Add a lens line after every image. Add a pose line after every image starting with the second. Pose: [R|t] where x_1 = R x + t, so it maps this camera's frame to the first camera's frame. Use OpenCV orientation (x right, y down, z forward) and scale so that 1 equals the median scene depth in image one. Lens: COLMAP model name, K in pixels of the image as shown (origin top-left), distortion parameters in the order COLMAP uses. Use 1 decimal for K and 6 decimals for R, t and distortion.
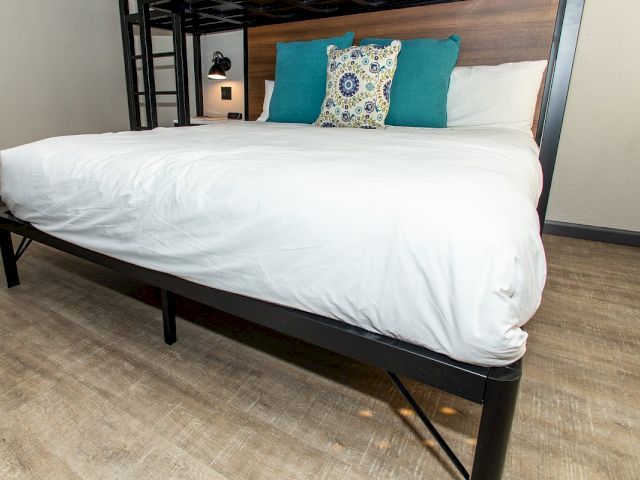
lens RADIAL K [[396.1, 0, 261.0], [0, 396.1, 203.8], [0, 0, 1]] dist [-0.033961, 0.027417]
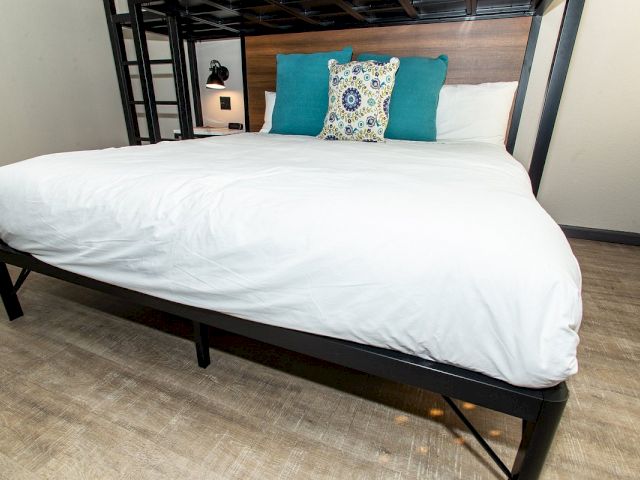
lens RADIAL K [[345.0, 0, 317.2], [0, 345.0, 239.1], [0, 0, 1]] dist [-0.025551, 0.016839]
pose [[0.981474, -0.051900, 0.184430, -0.059190], [0.030977, 0.992932, 0.114571, -0.039687], [-0.189073, -0.106735, 0.976145, 0.078841]]
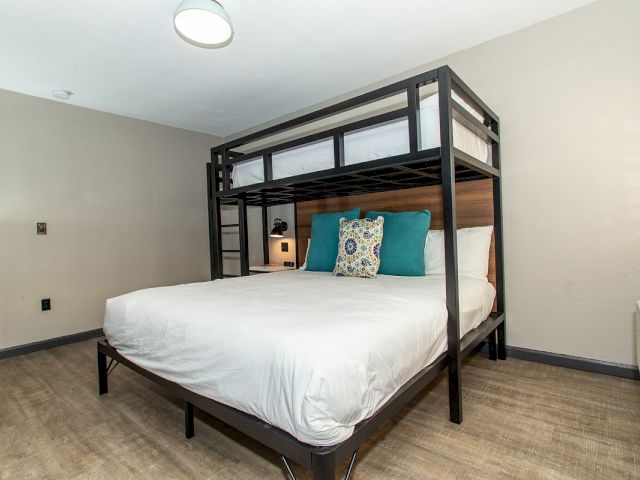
lens RADIAL K [[345.0, 0, 317.2], [0, 345.0, 239.1], [0, 0, 1]] dist [-0.025551, 0.016839]
pose [[0.993137, -0.026924, -0.113813, 0.253748], [-0.001862, 0.969377, -0.245570, -0.027184], [0.116940, 0.244097, 0.962674, -0.207411]]
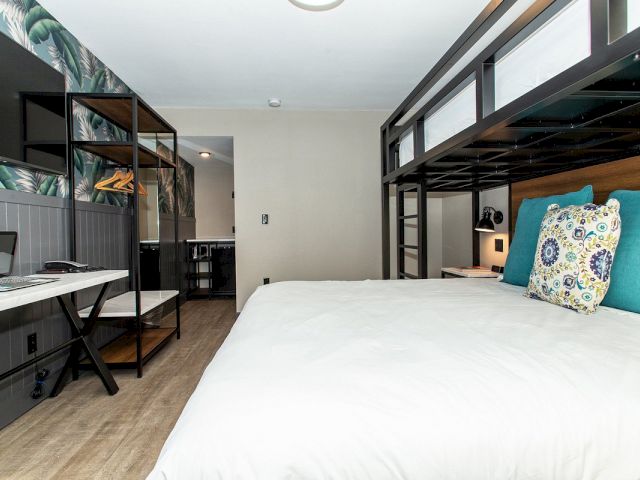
lens RADIAL K [[361.6, 0, 320.0], [0, 361.6, 240.0], [0, 0, 1]] dist [-0.024165, 0.040428]
pose [[0.638822, 0.017303, -0.769160, 0.515357], [-0.192854, 0.971429, -0.138321, -0.132555], [0.744791, 0.236698, 0.623907, 0.163387]]
